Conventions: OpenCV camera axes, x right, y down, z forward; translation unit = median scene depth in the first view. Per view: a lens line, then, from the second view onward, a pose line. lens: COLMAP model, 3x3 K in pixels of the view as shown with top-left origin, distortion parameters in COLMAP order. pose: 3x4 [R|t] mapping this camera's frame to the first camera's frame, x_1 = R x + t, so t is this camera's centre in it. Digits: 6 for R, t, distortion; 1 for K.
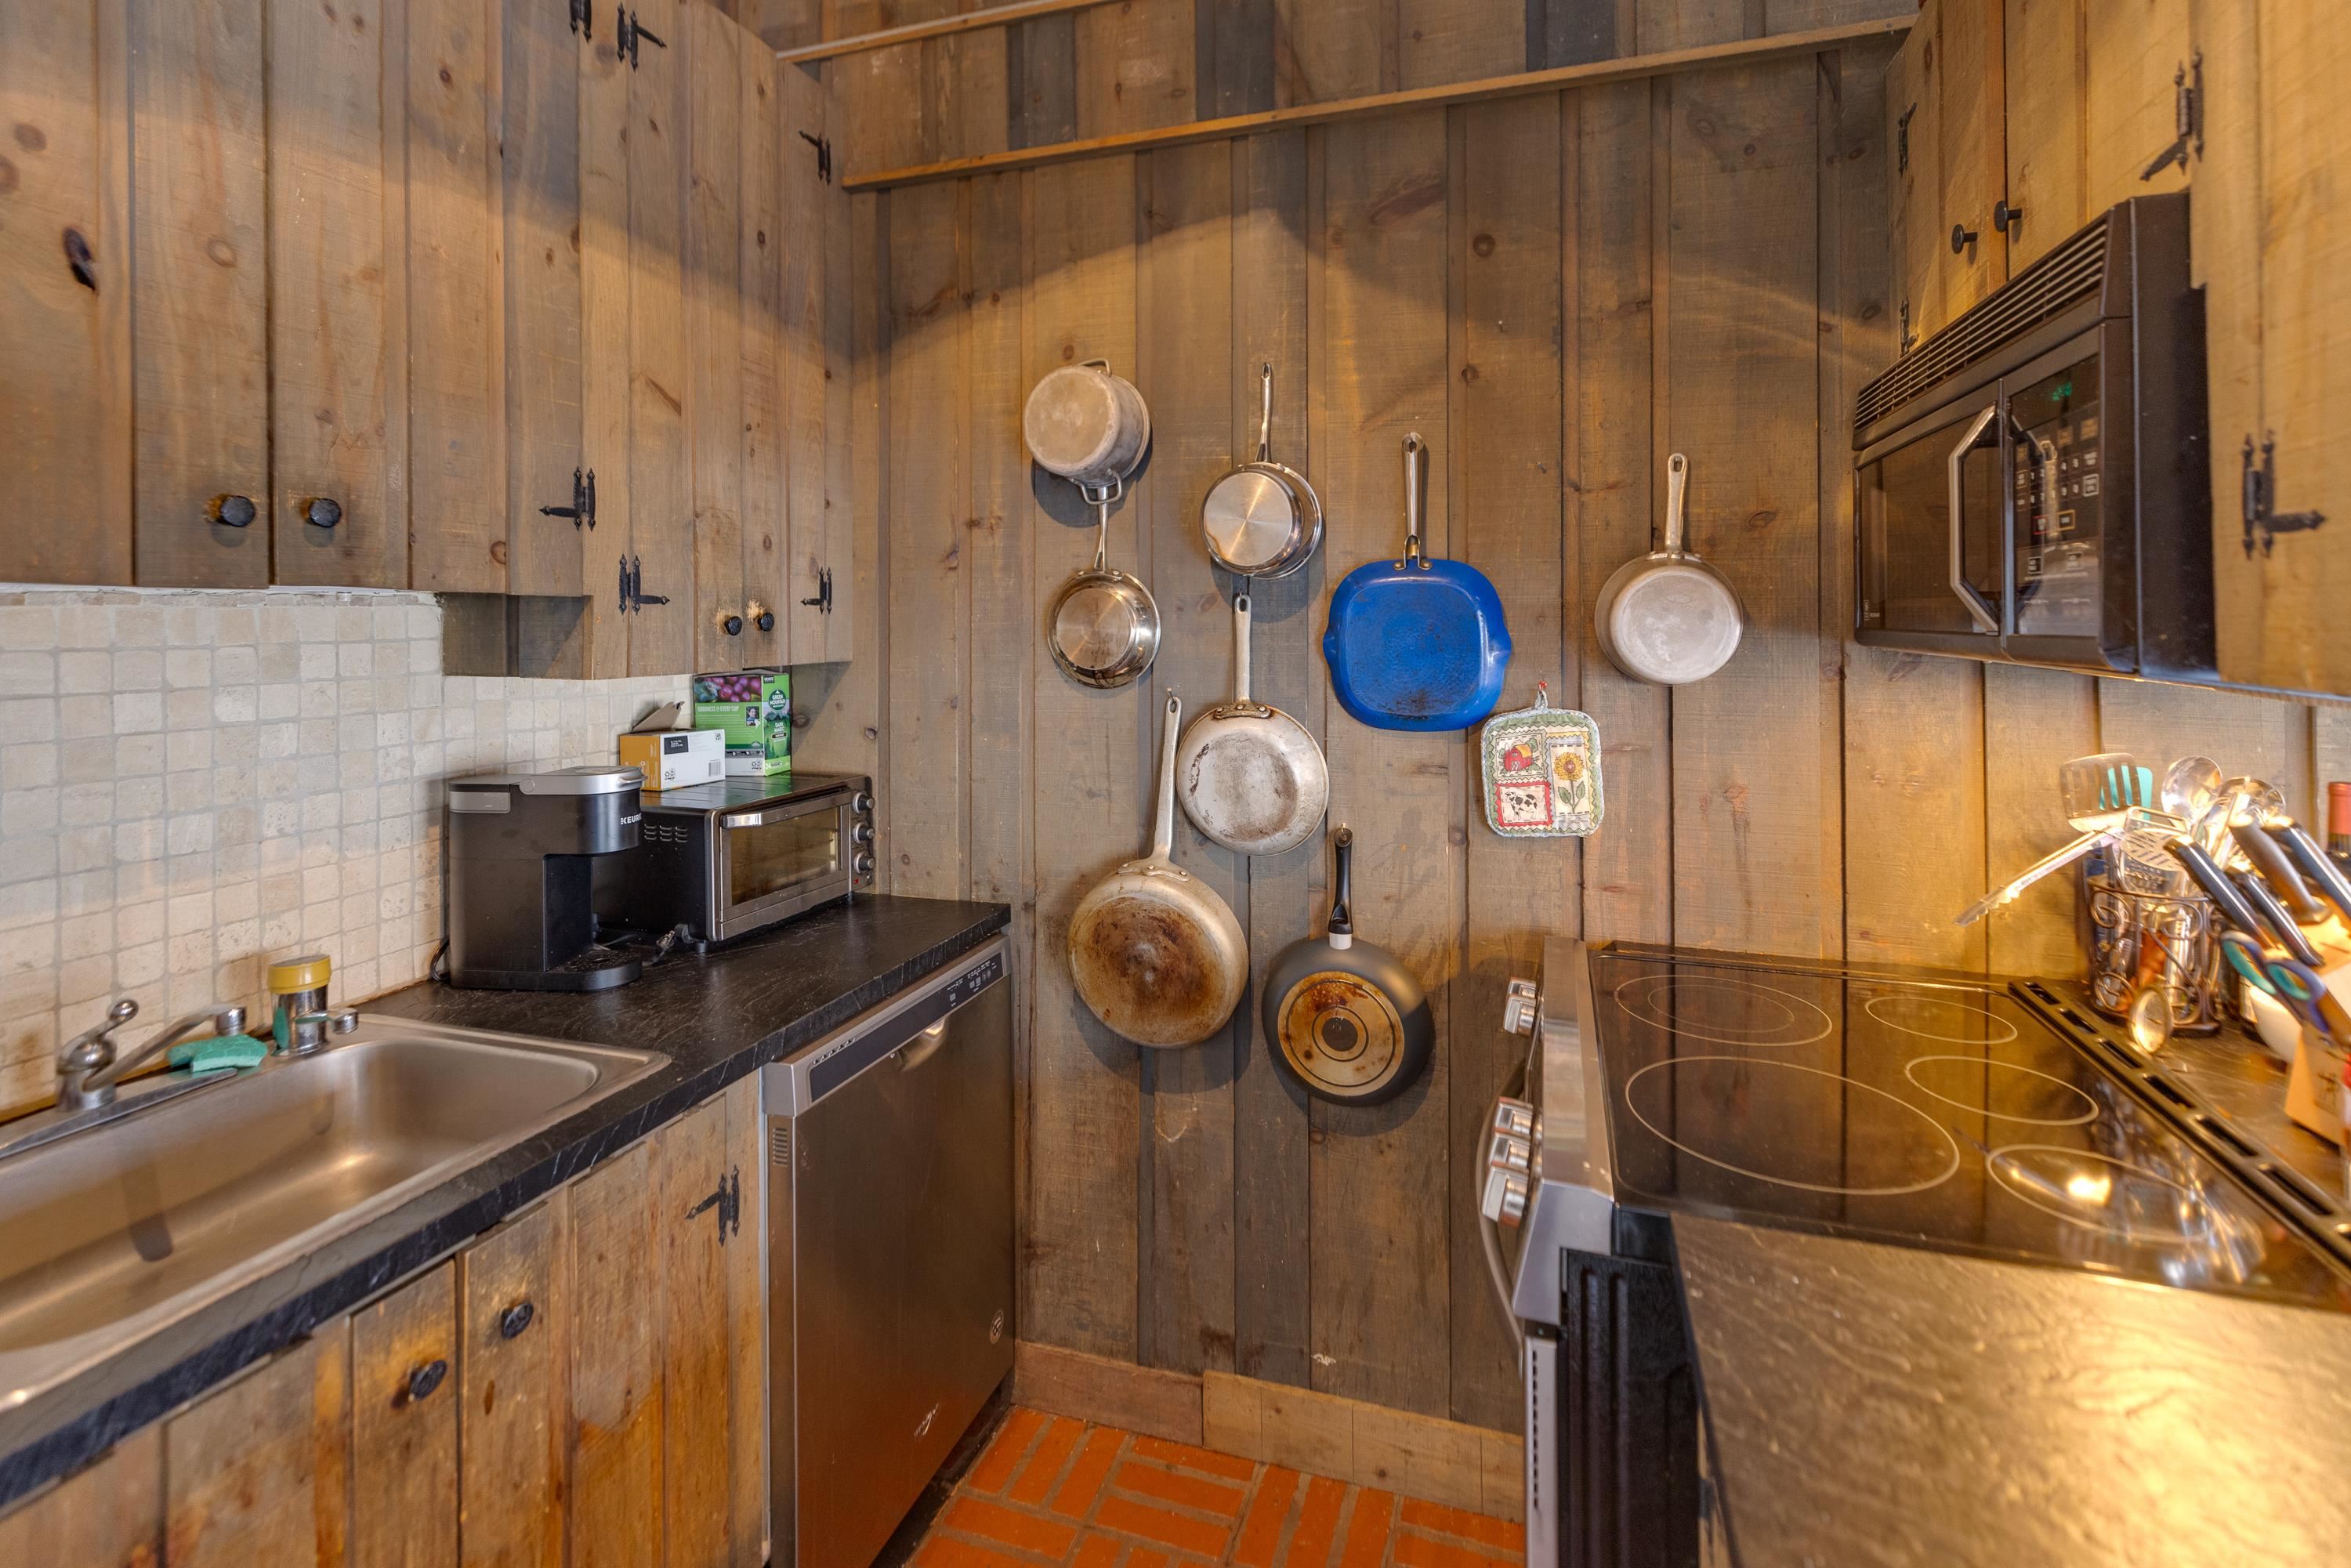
lens RADIAL K [[1103.4, 0, 1183.1], [0, 1103.4, 619.3], [0, 0, 1]] dist [0.003914, 0.000256]
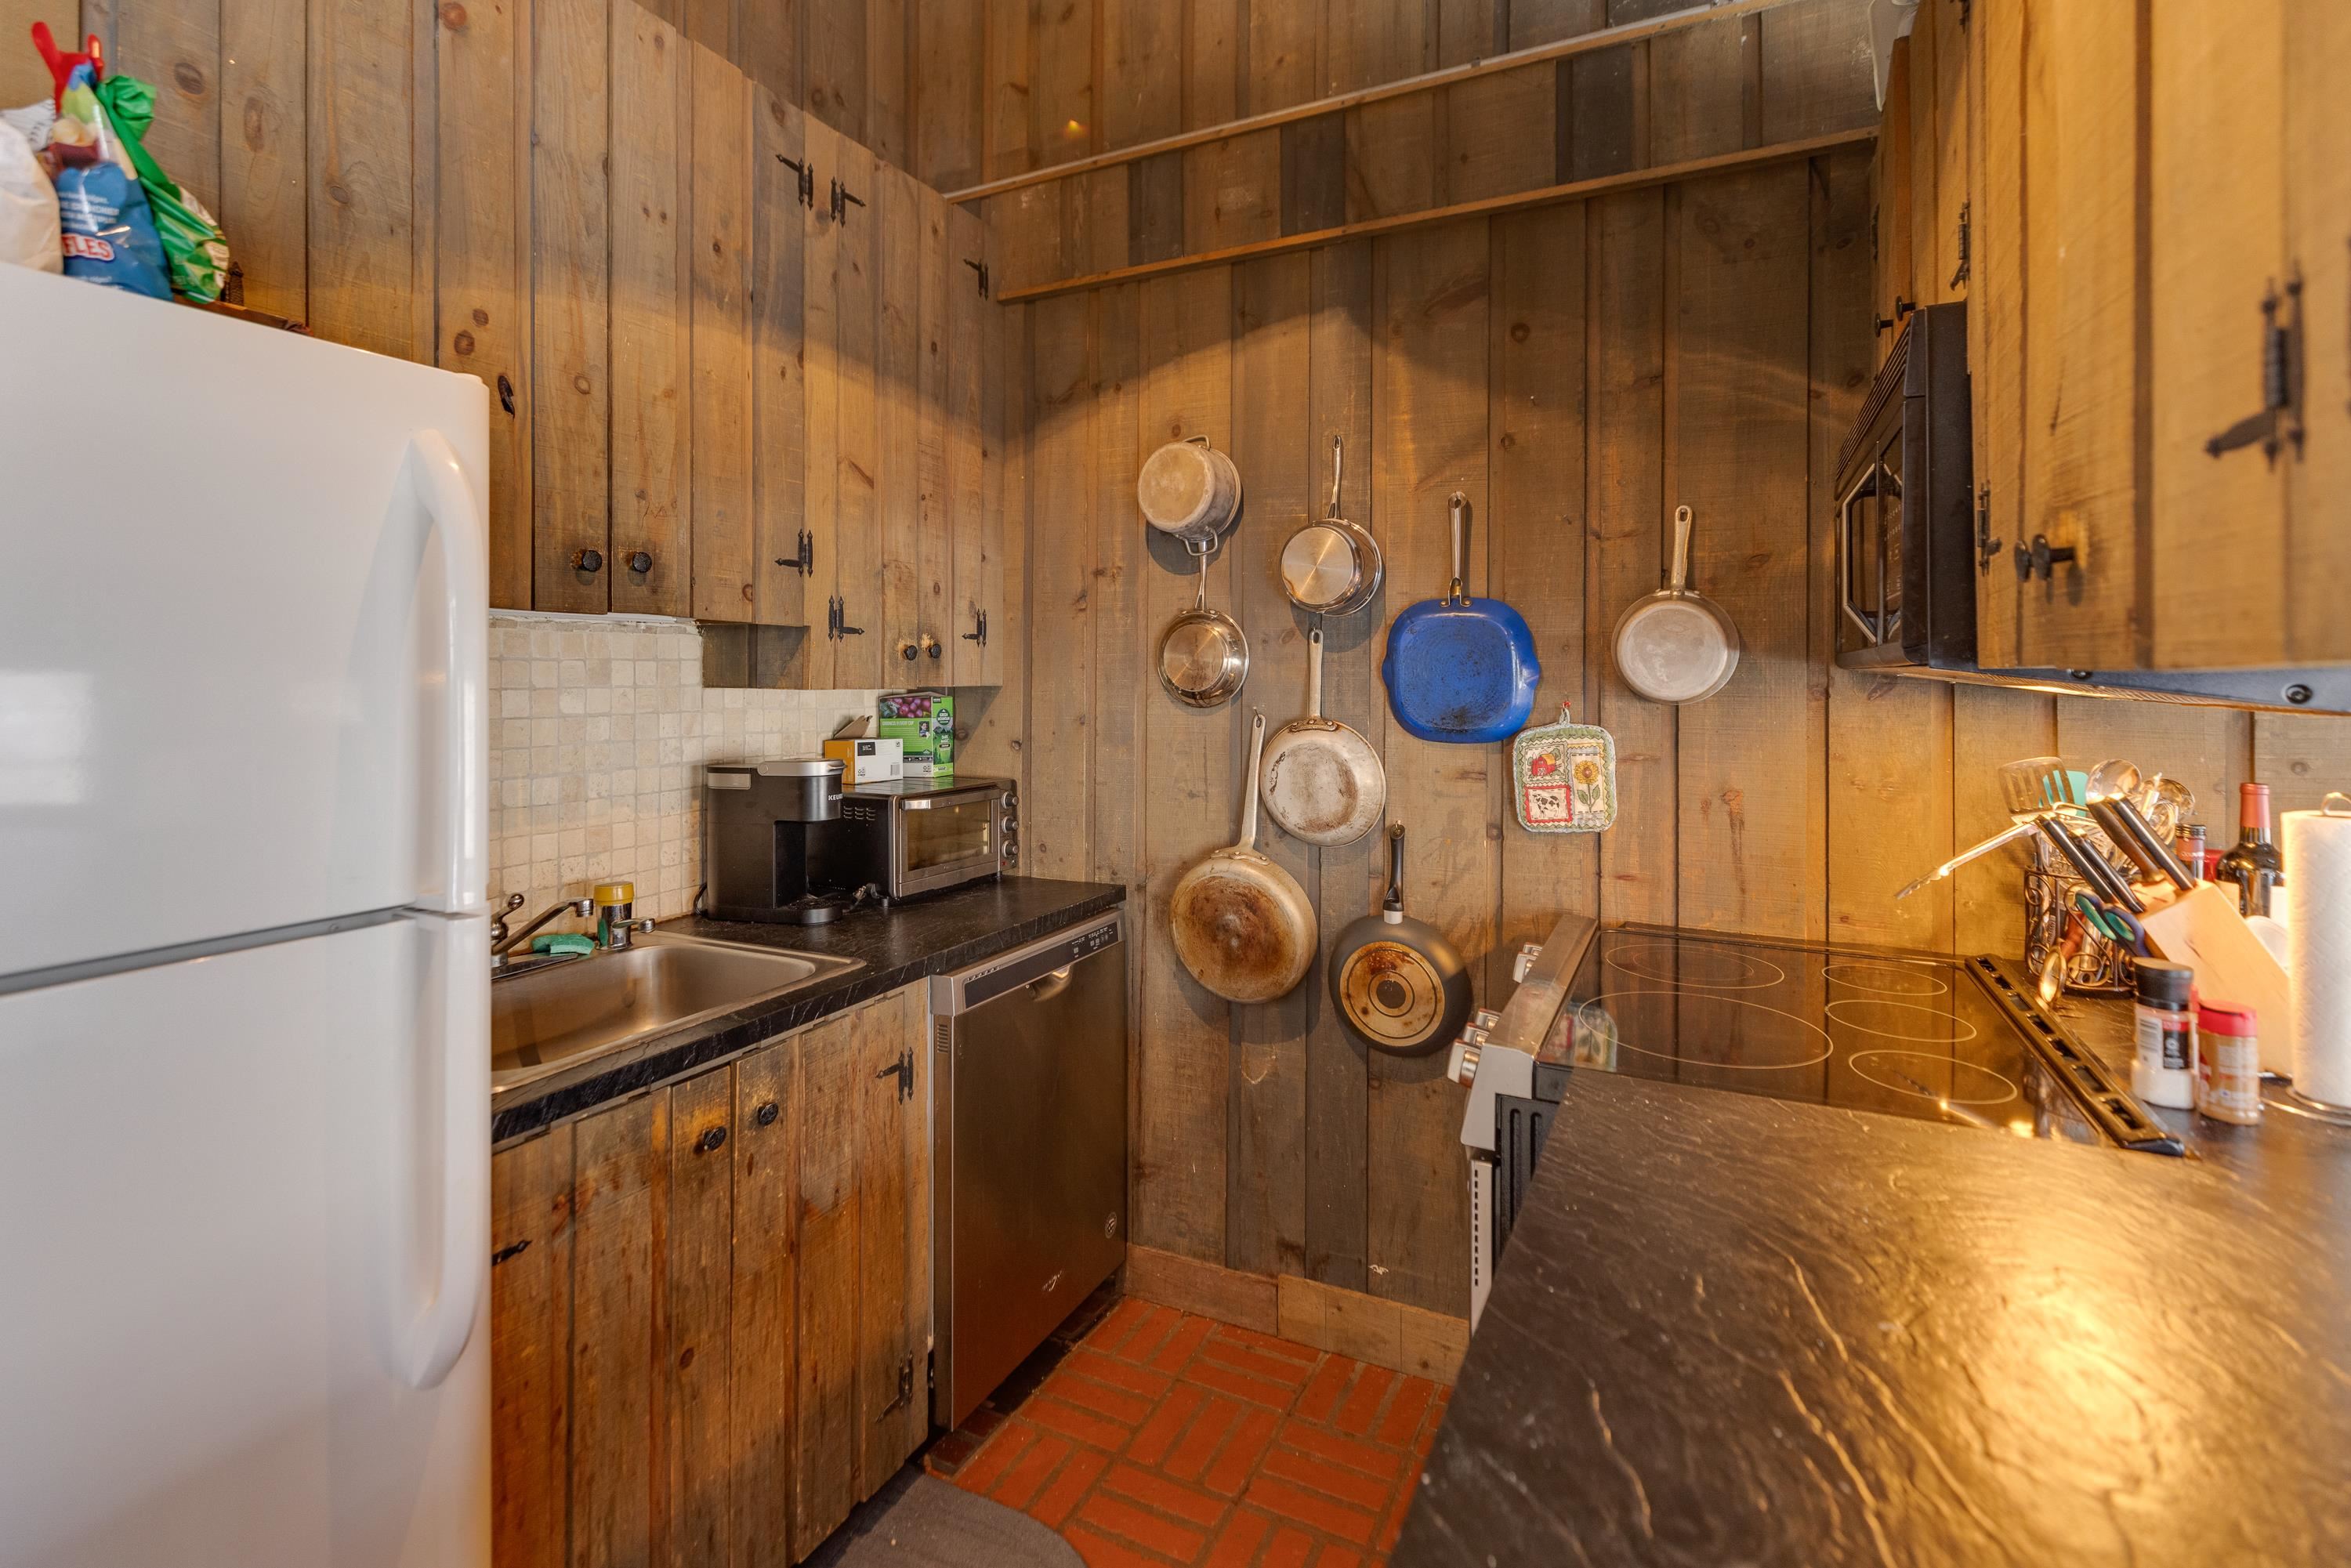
lens RADIAL K [[1103.4, 0, 1179.5], [0, 1103.4, 674.1], [0, 0, 1]] dist [0.003914, 0.000256]
pose [[0.989809, 0.005564, -0.142295, 0.085189], [-0.006521, 0.999959, -0.006256, 0.038052], [0.142254, 0.007121, 0.989805, -0.226989]]
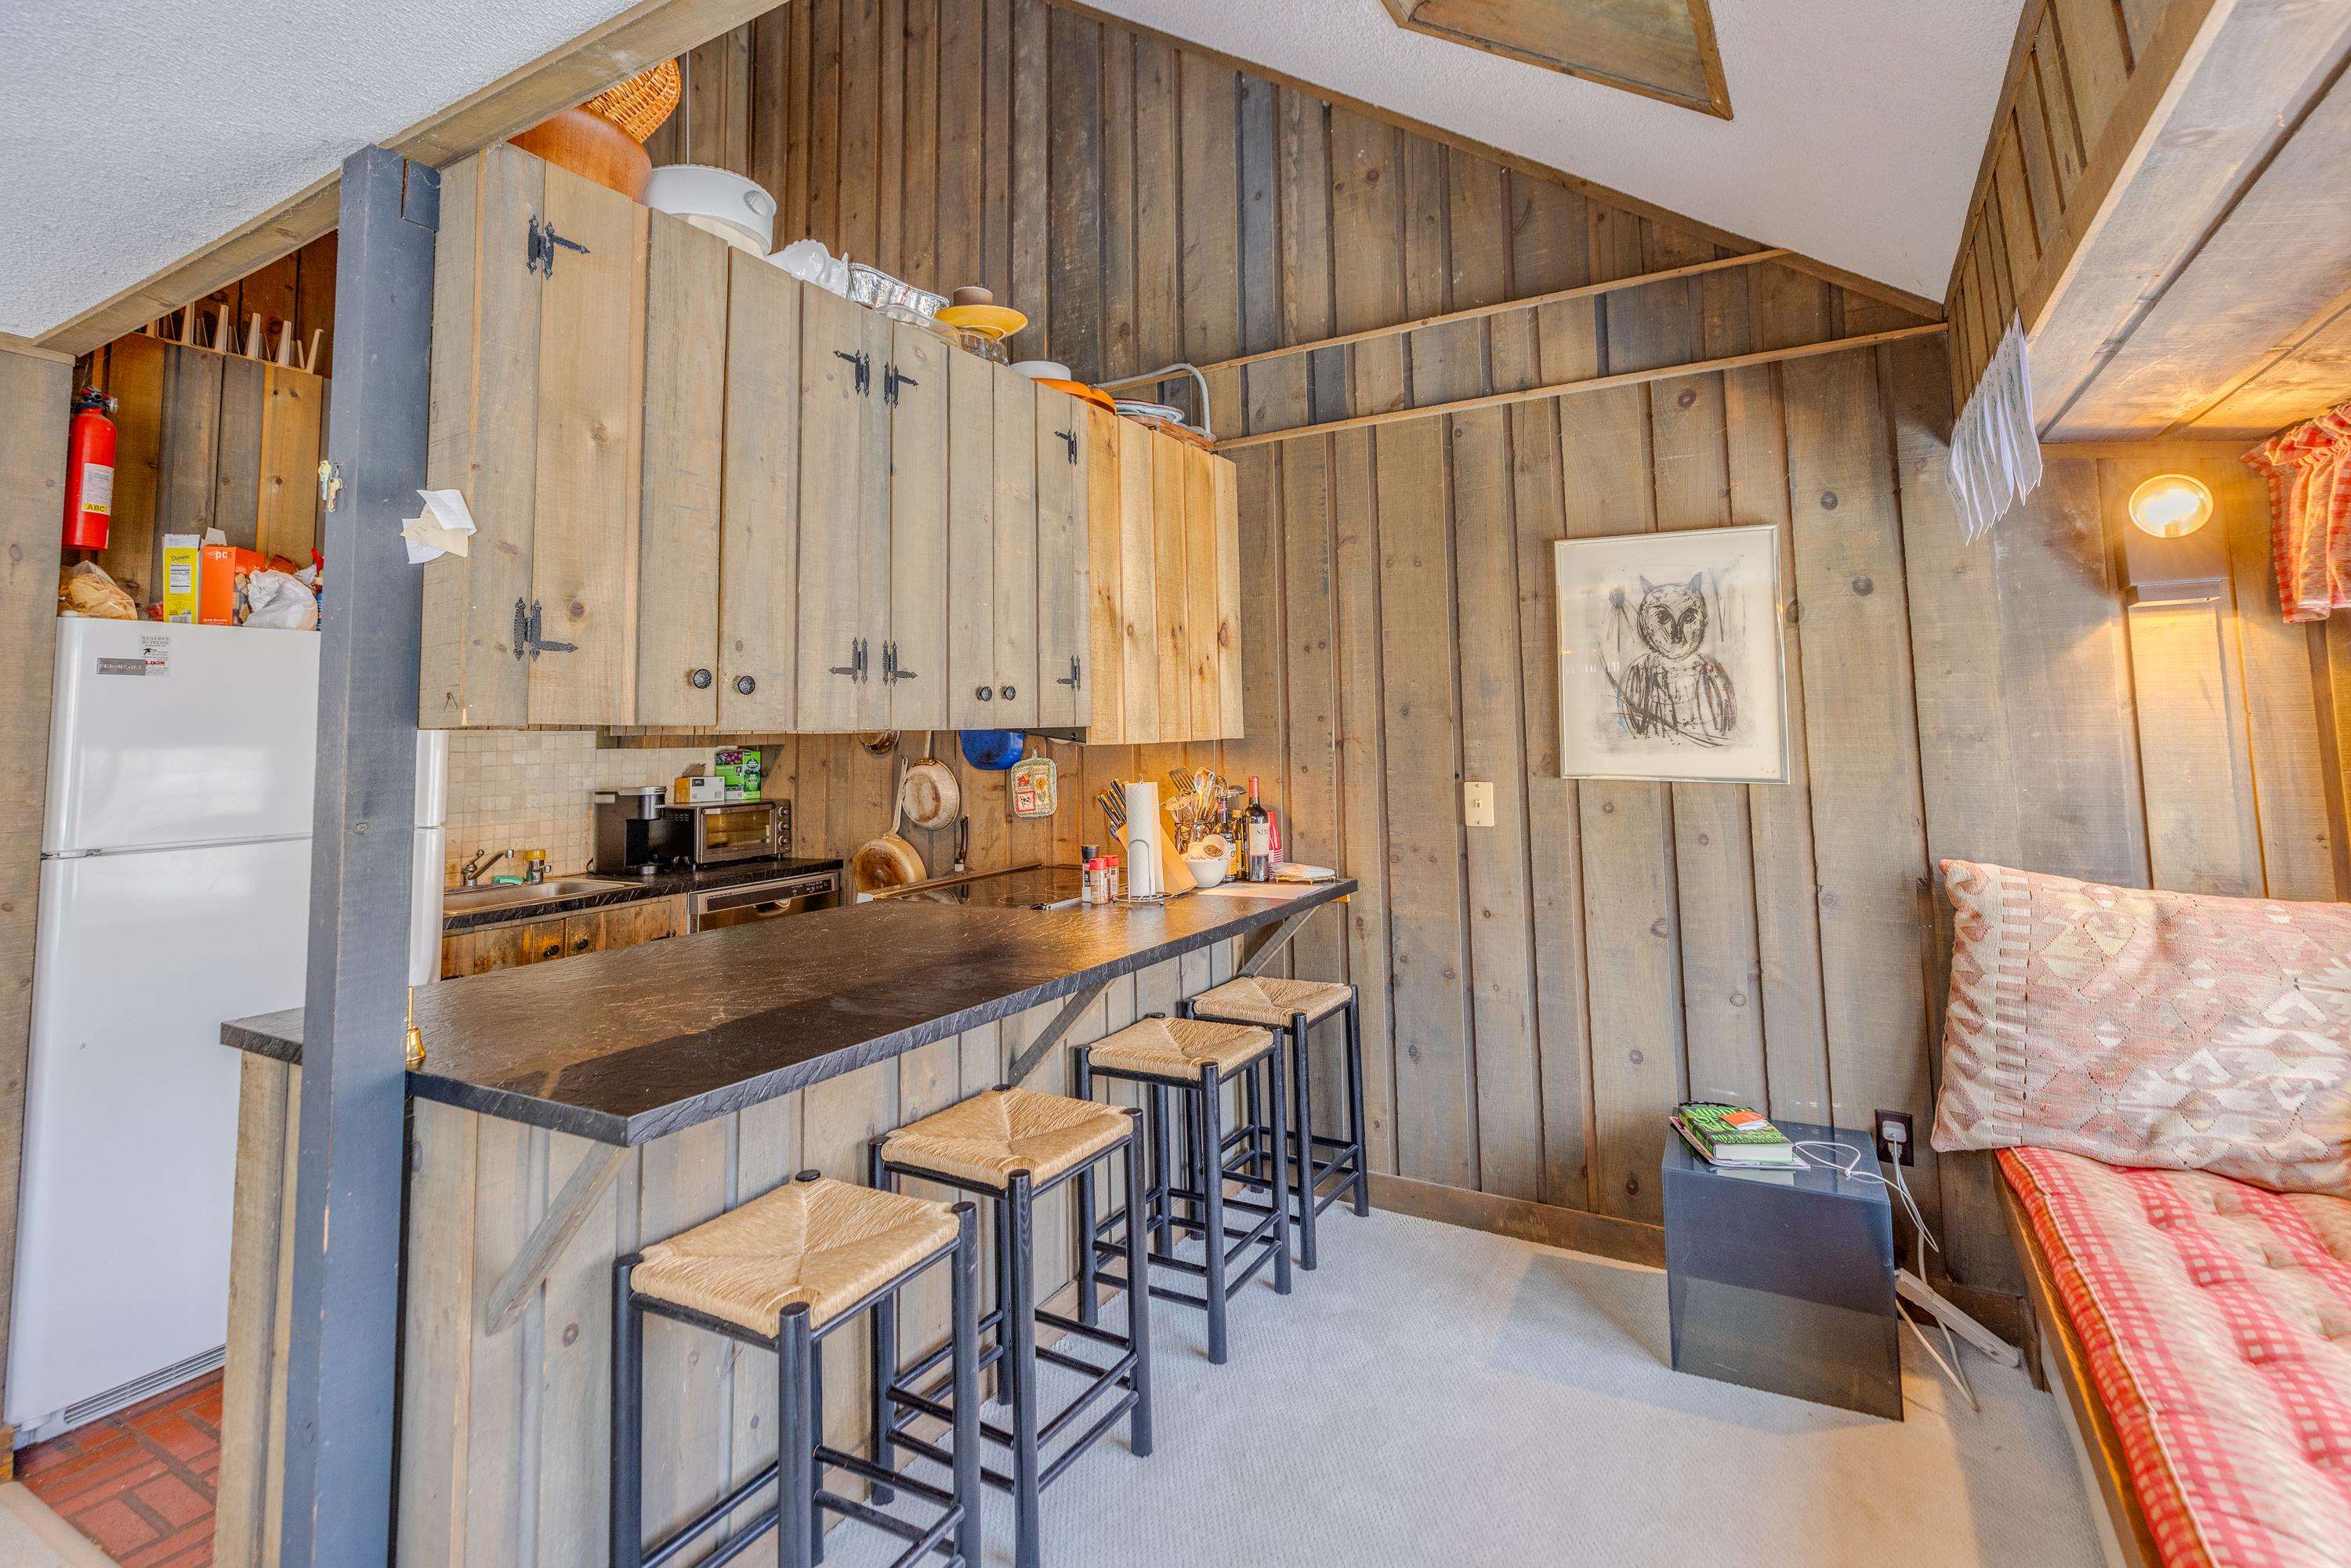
lens RADIAL K [[1103.4, 0, 1194.5], [0, 1103.4, 647.1], [0, 0, 1]] dist [0.003914, 0.000256]
pose [[0.979934, -0.031949, -0.196745, 1.078747], [0.015966, 0.996480, -0.082296, 0.047070], [0.198682, 0.077504, 0.976995, -1.105167]]
